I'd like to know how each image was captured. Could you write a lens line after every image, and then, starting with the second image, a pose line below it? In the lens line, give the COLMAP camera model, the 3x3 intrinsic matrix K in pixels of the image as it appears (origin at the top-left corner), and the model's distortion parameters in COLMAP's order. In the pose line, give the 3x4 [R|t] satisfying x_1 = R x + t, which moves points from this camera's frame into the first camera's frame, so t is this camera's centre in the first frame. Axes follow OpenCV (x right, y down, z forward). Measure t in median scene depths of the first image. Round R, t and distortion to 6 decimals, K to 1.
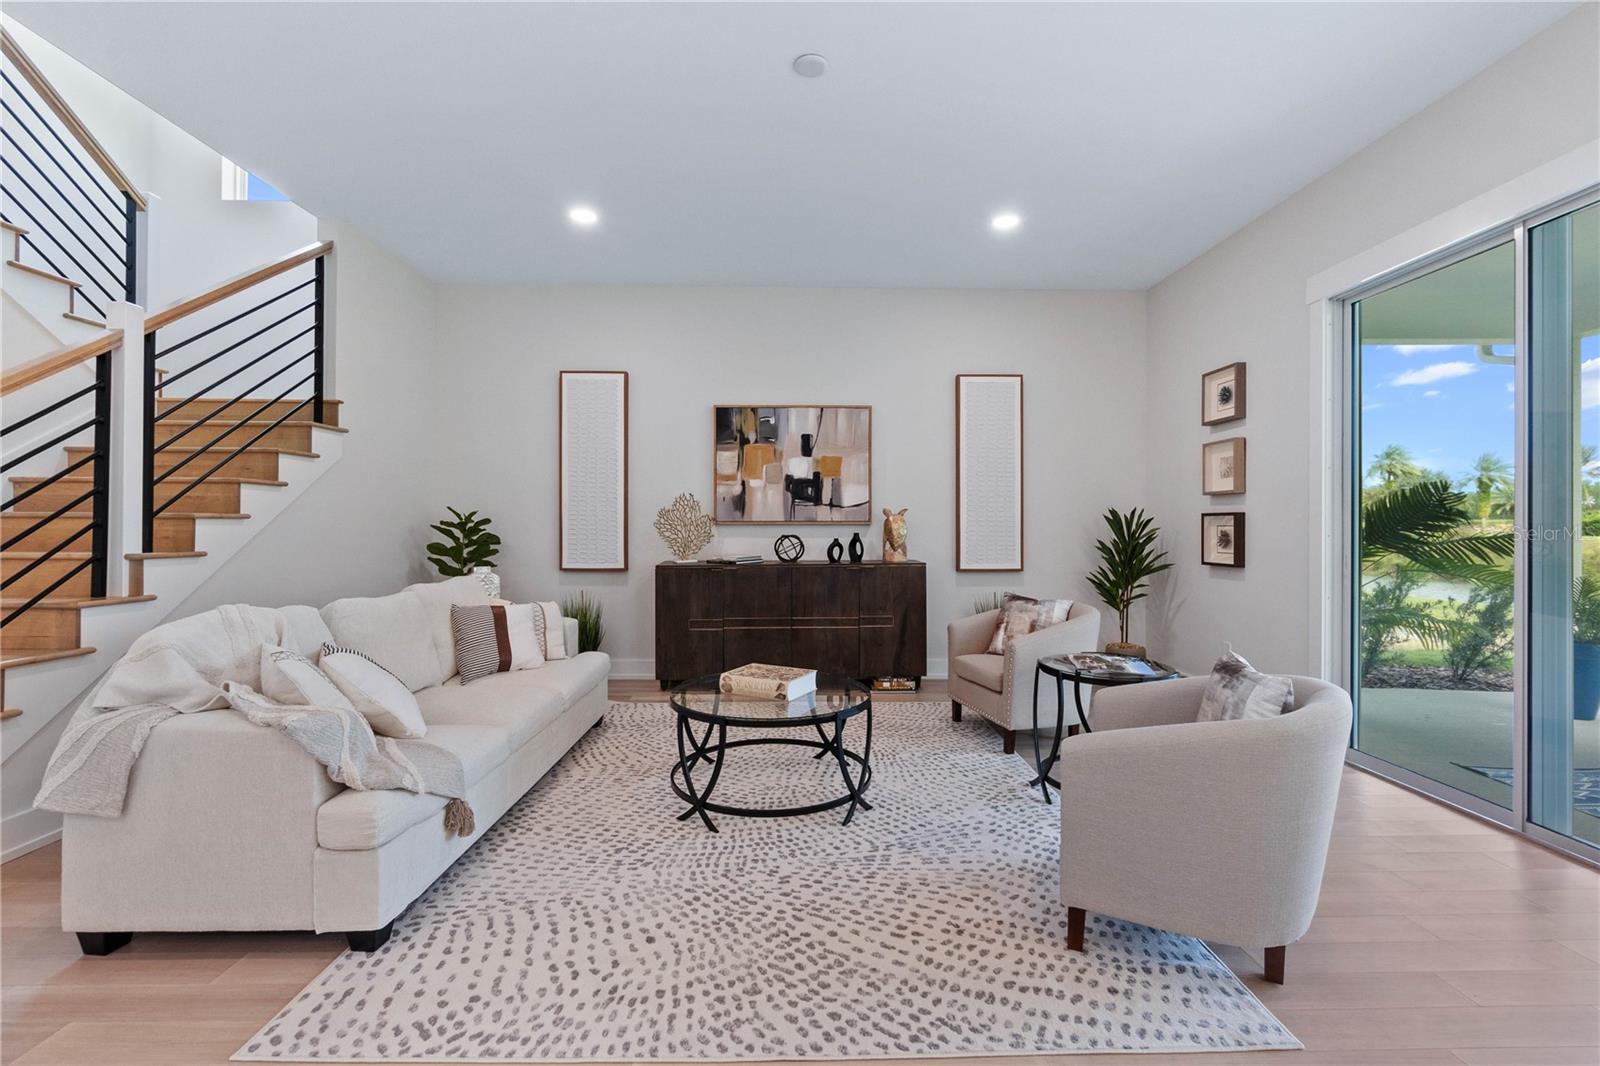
lens RADIAL K [[681.5, 0, 804.7], [0, 681.5, 527.2], [0, 0, 1]] dist [-0.003159, 0.000455]
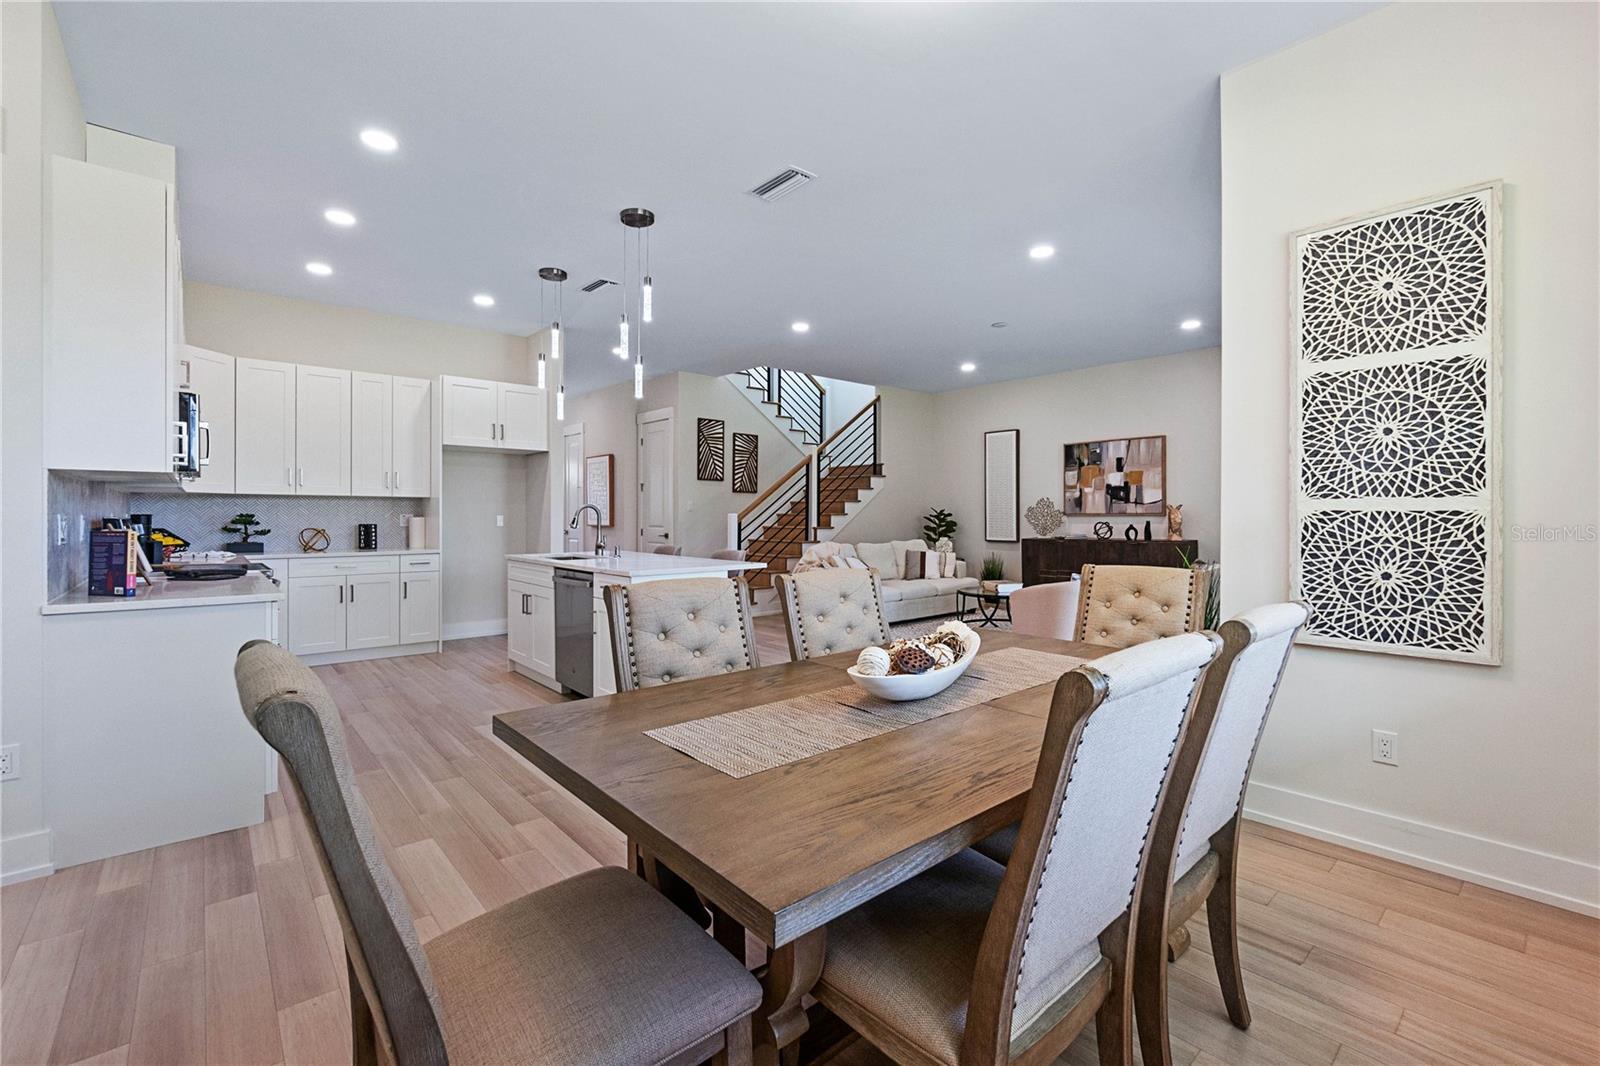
lens RADIAL K [[681.5, 0, 804.7], [0, 681.5, 527.2], [0, 0, 1]] dist [-0.003159, 0.000455]
pose [[0.646301, 0.010766, -0.763007, 0.950577], [0.004293, 0.999833, 0.017744, -0.010587], [0.763070, -0.014744, 0.646147, -0.731280]]
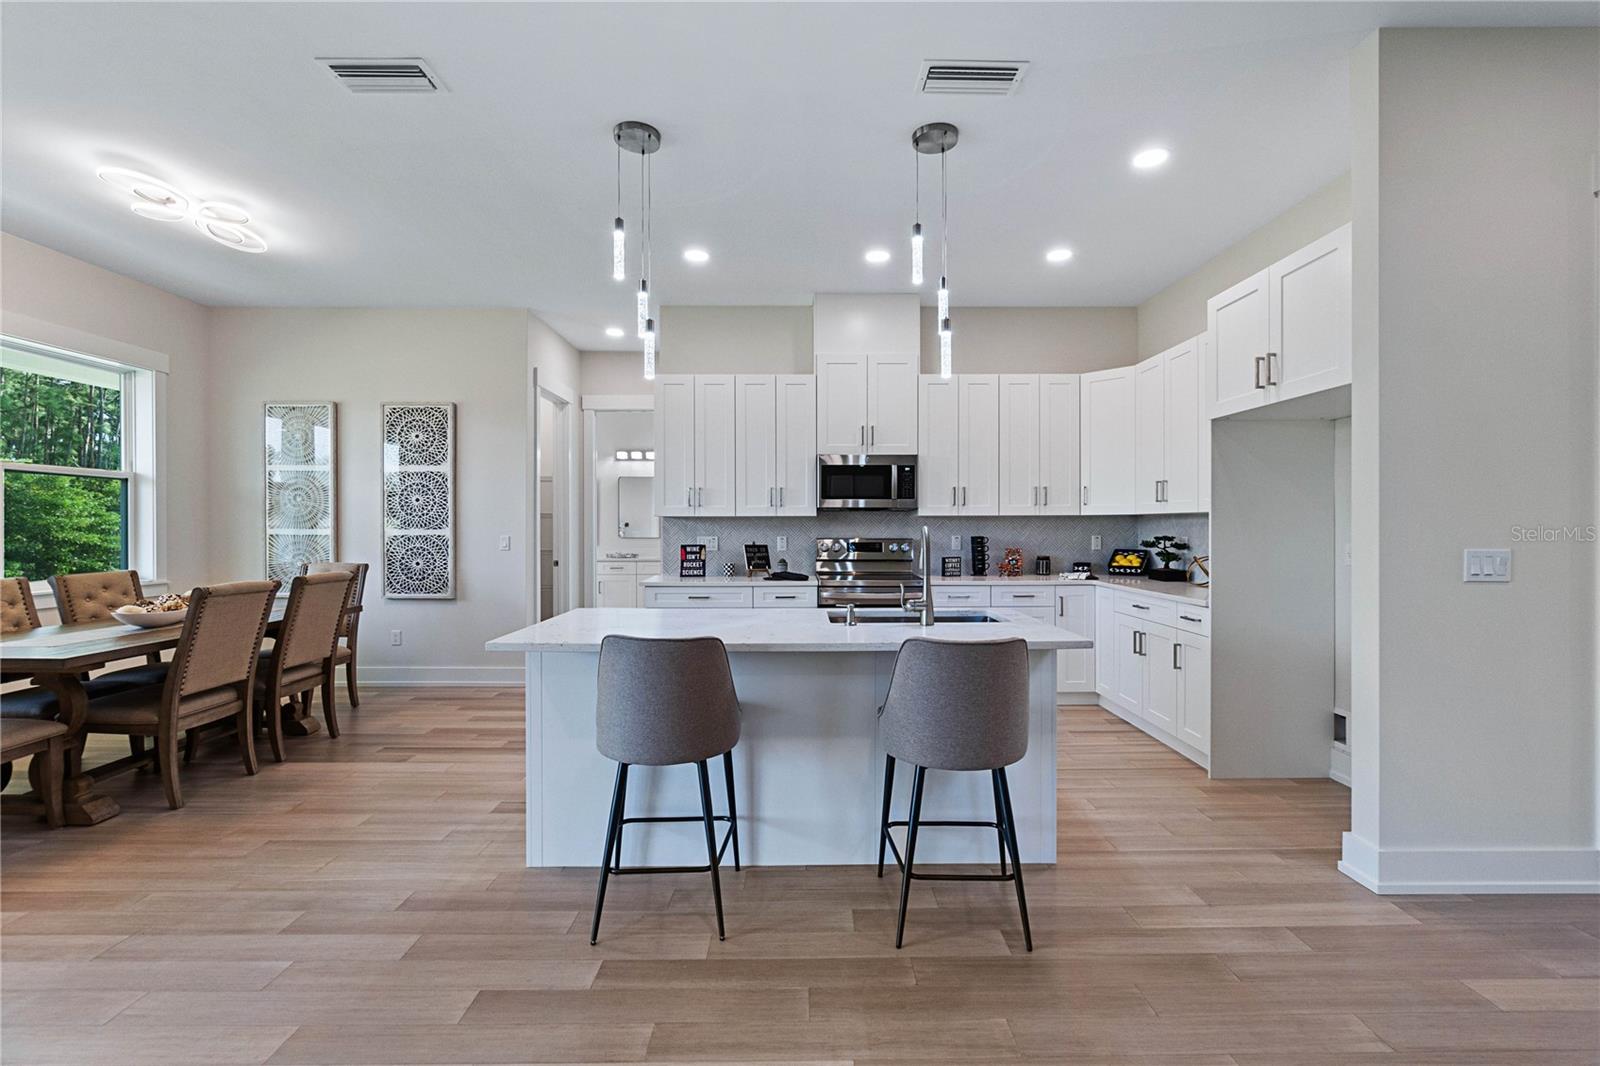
lens RADIAL K [[681.5, 0, 804.7], [0, 681.5, 527.2], [0, 0, 1]] dist [-0.003159, 0.000455]
pose [[-0.999928, -0.002574, 0.011755, -0.190283], [-0.002600, 0.999994, -0.002211, -0.029773], [-0.011749, -0.002241, -0.999928, 0.489763]]
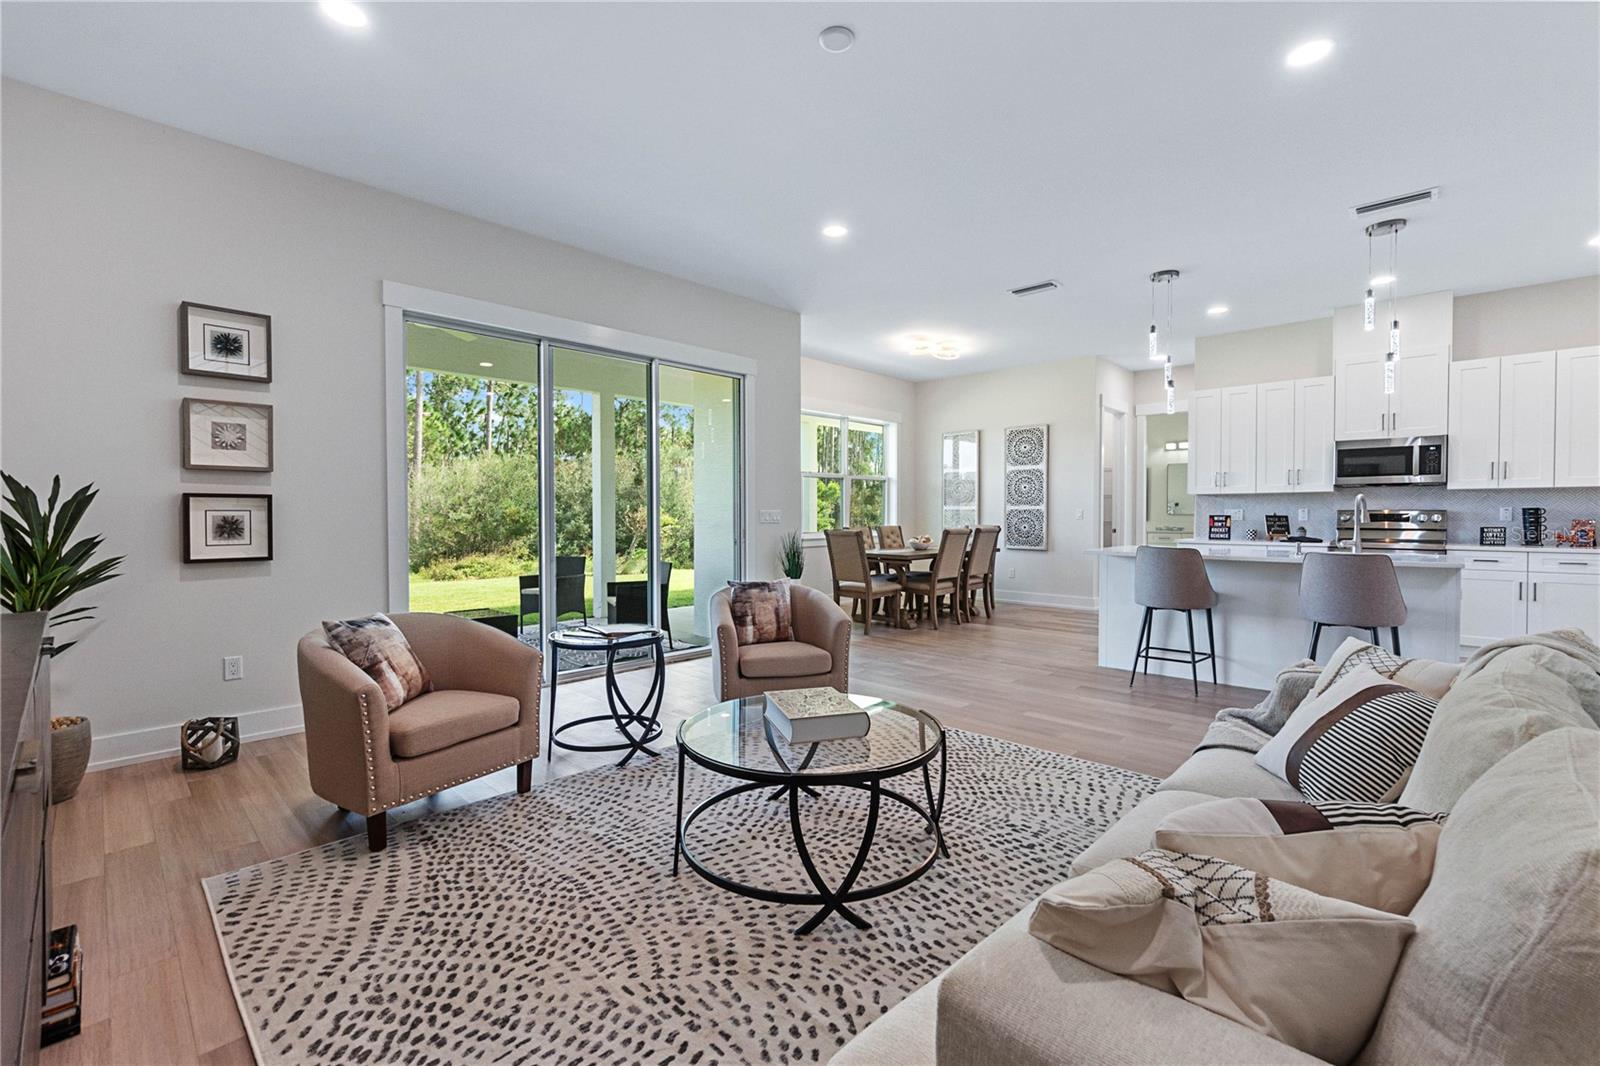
lens RADIAL K [[681.5, 0, 804.7], [0, 681.5, 527.2], [0, 0, 1]] dist [-0.003159, 0.000455]
pose [[-0.705287, -0.016721, 0.708725, -0.448403], [-0.002595, 0.999776, 0.021005, -0.001453], [-0.708917, 0.012976, -0.705172, 1.175727]]
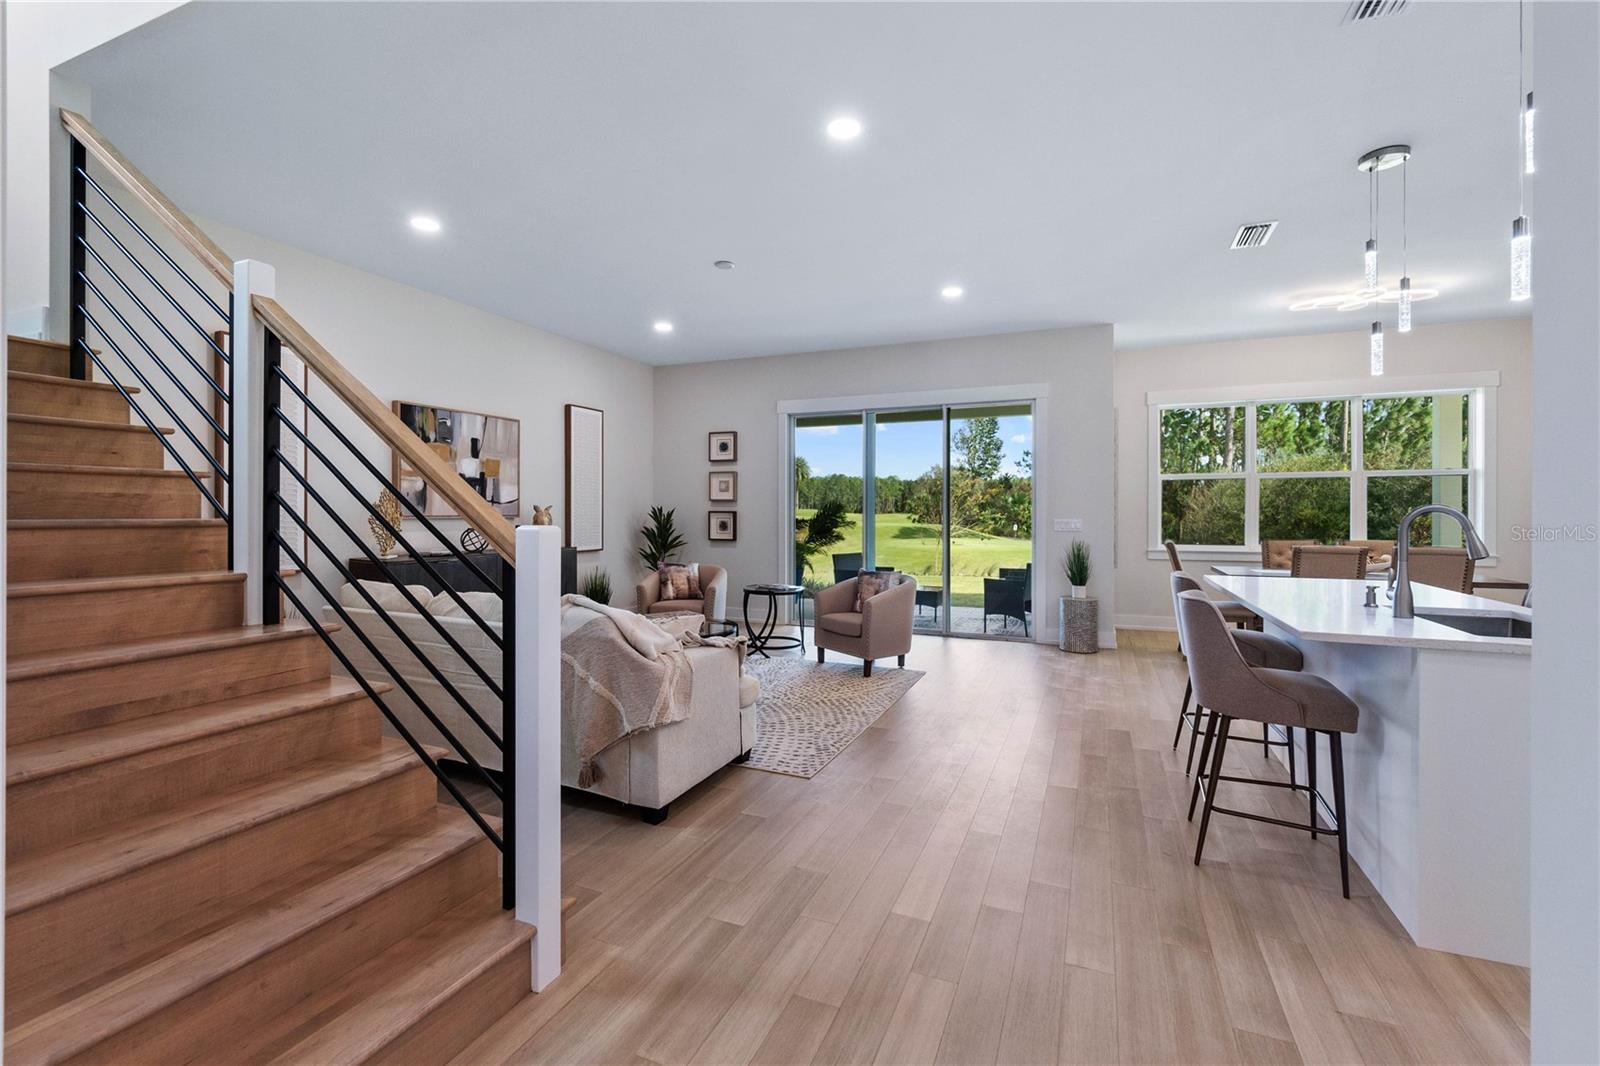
lens RADIAL K [[681.5, 0, 804.7], [0, 681.5, 527.2], [0, 0, 1]] dist [-0.003159, 0.000455]
pose [[0.412753, -0.019894, 0.910626, -1.046358], [-0.006544, 0.999671, 0.024805, -0.027338], [-0.910819, -0.016197, 0.412487, 0.046919]]
